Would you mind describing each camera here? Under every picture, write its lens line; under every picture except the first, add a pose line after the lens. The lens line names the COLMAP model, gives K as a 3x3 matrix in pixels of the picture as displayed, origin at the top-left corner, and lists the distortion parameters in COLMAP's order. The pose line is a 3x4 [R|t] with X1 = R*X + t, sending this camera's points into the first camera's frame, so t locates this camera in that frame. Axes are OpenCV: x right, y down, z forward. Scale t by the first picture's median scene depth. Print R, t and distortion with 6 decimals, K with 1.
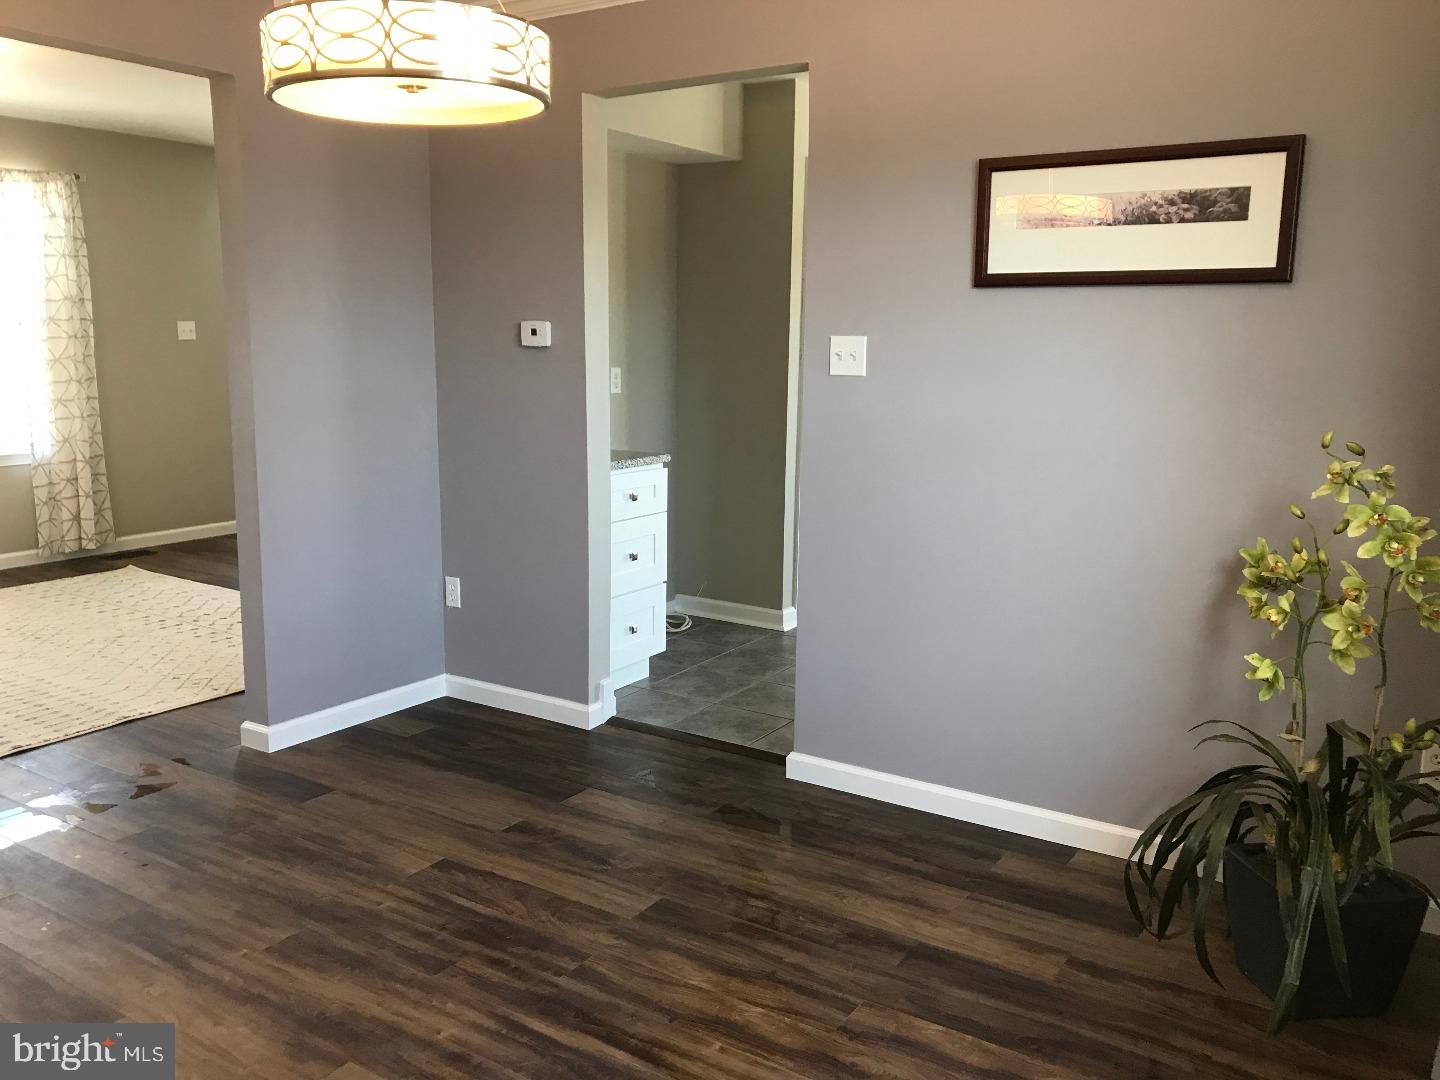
lens RADIAL K [[1184.8, 0, 716.5], [0, 1184.8, 534.6], [0, 0, 1]] dist [0.046937, -0.051473]
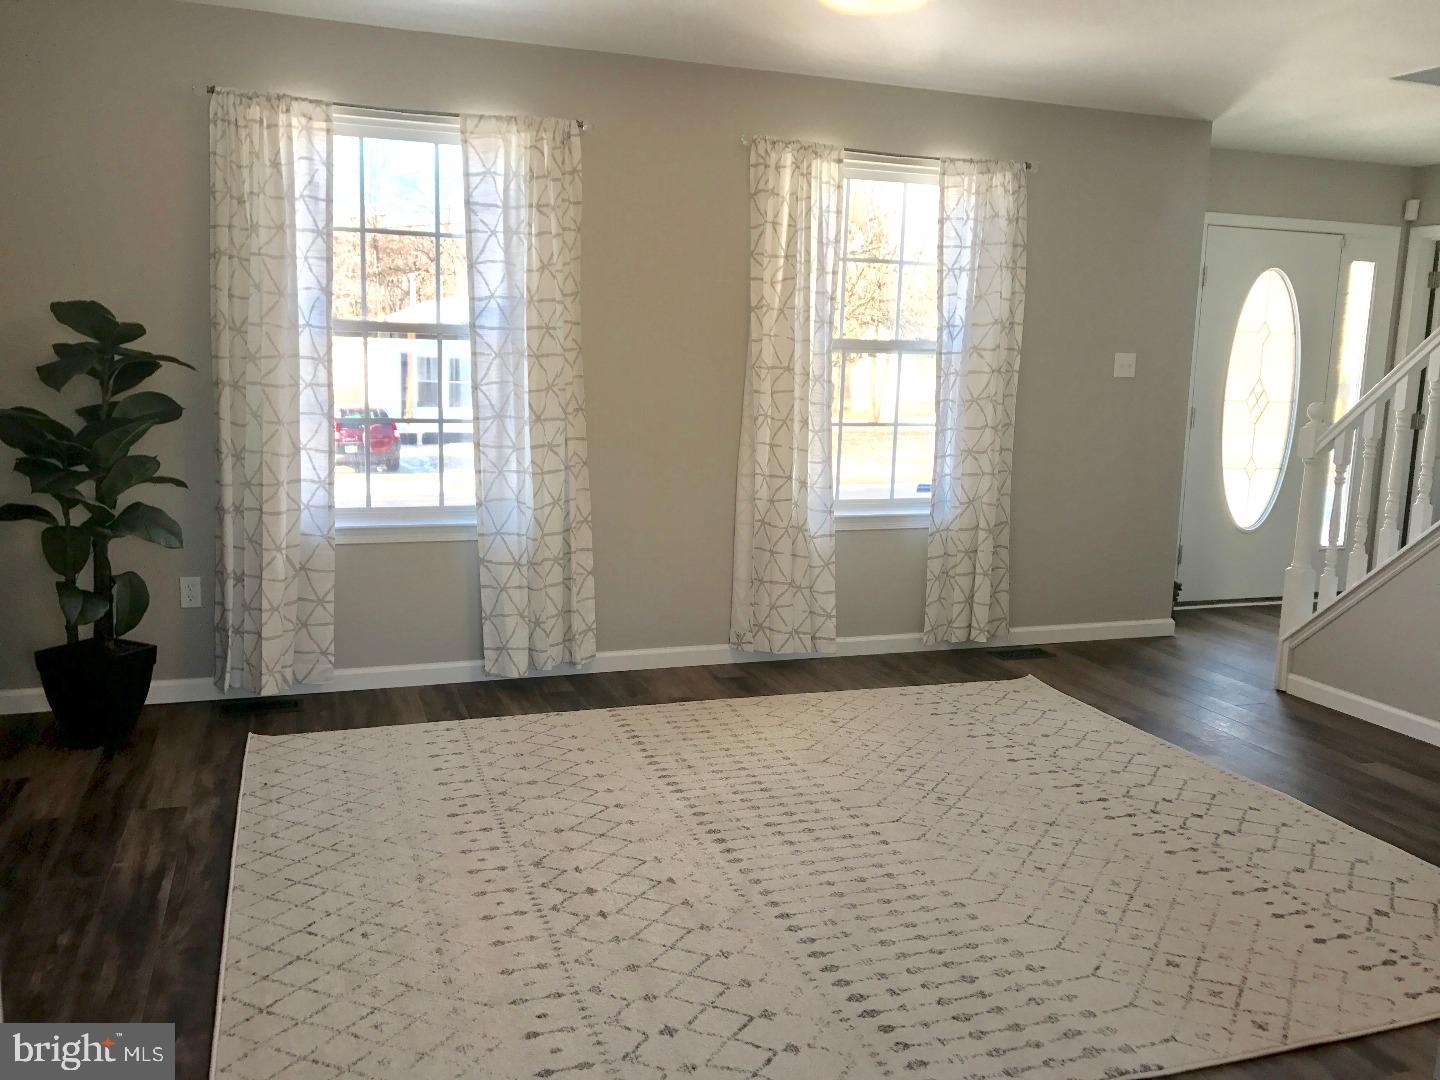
lens RADIAL K [[1184.8, 0, 716.5], [0, 1184.8, 534.6], [0, 0, 1]] dist [0.046937, -0.051473]
pose [[0.801320, 0.101804, -0.589510, -0.214864], [-0.119659, 0.992776, 0.008792, -0.044285], [0.586147, 0.063495, 0.807713, 0.272277]]
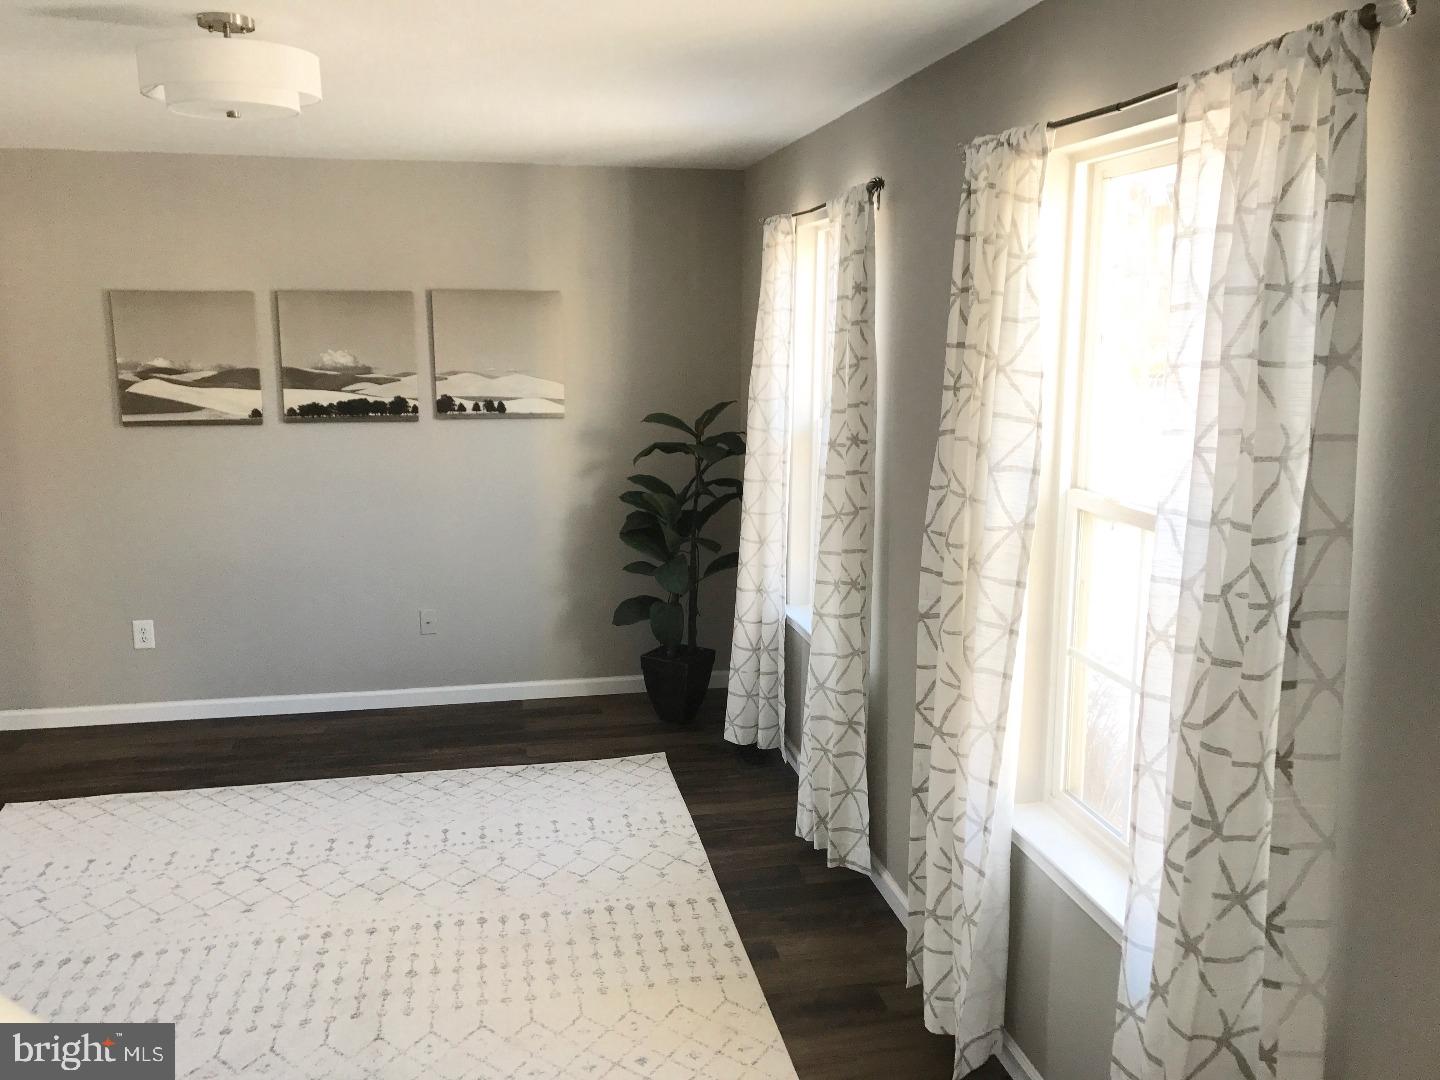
lens RADIAL K [[1184.8, 0, 716.5], [0, 1184.8, 534.6], [0, 0, 1]] dist [0.046937, -0.051473]
pose [[-0.715762, 0.108949, -0.689794, -0.276908], [-0.129837, 0.949773, 0.284735, -0.250906], [0.686169, 0.293363, -0.665665, 1.083425]]
